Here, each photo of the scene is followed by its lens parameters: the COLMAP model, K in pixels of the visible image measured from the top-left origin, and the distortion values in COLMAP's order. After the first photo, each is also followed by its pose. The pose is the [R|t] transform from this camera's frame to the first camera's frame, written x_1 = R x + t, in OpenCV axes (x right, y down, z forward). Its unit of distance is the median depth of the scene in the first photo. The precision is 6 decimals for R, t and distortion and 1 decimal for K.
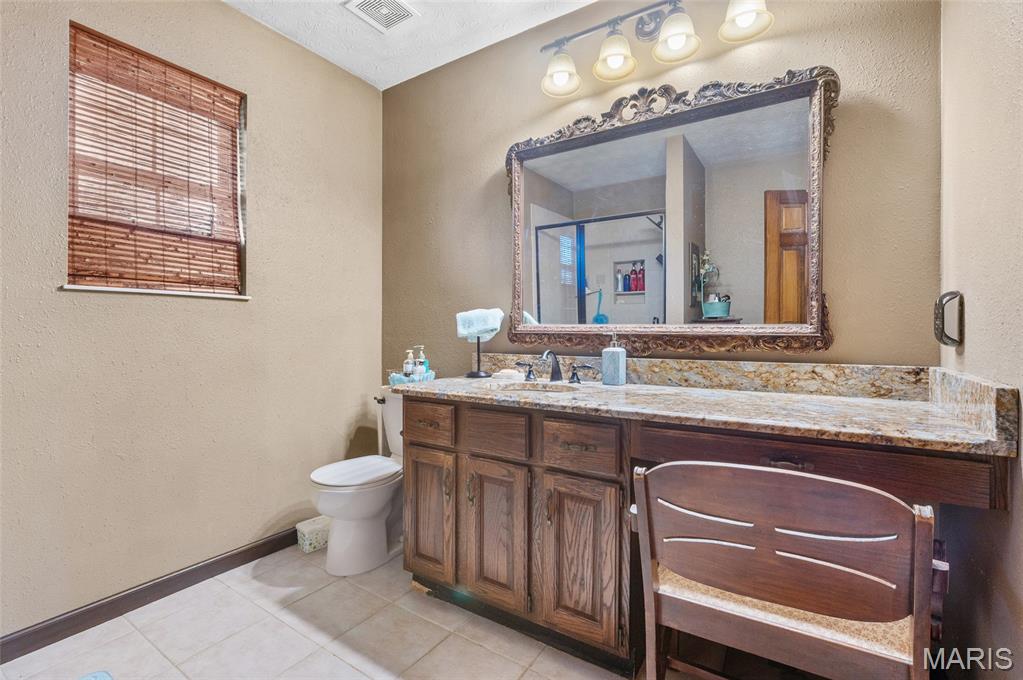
lens RADIAL K [[448.7, 0, 513.2], [0, 448.7, 335.3], [0, 0, 1]] dist [-0.007576, -0.000978]
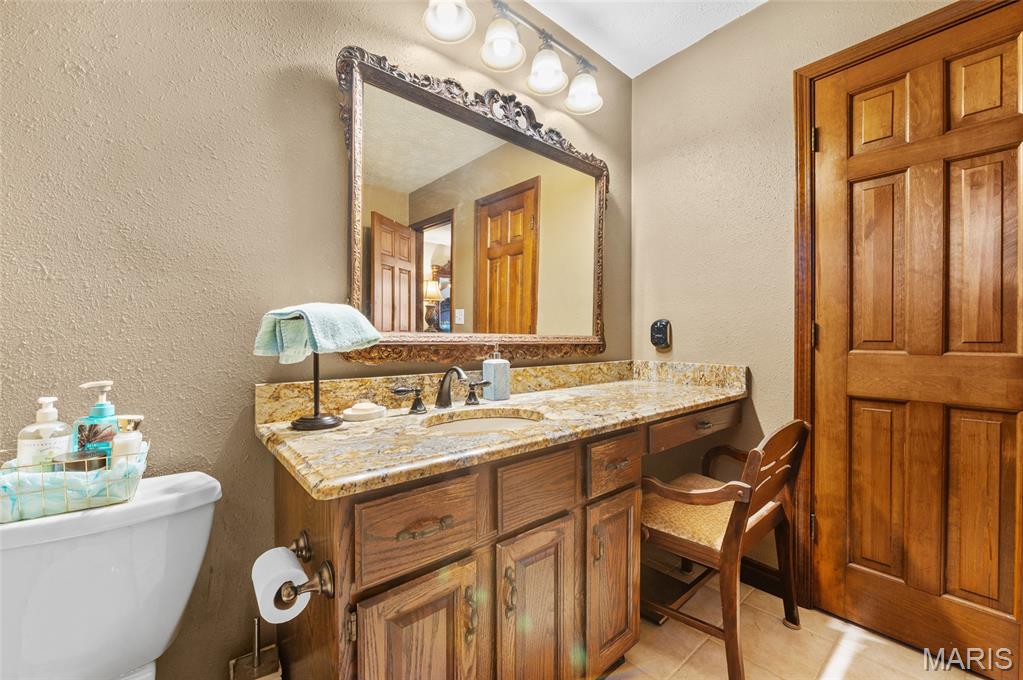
lens RADIAL K [[412.0, 0, 512.3], [0, 412.0, 340.5], [0, 0, 1]] dist [-0.015551, -0.000364]
pose [[0.282330, -0.007160, 0.959291, -0.586671], [0.007714, 0.999957, 0.005193, -0.014711], [-0.959286, 0.005934, 0.282373, 0.750894]]
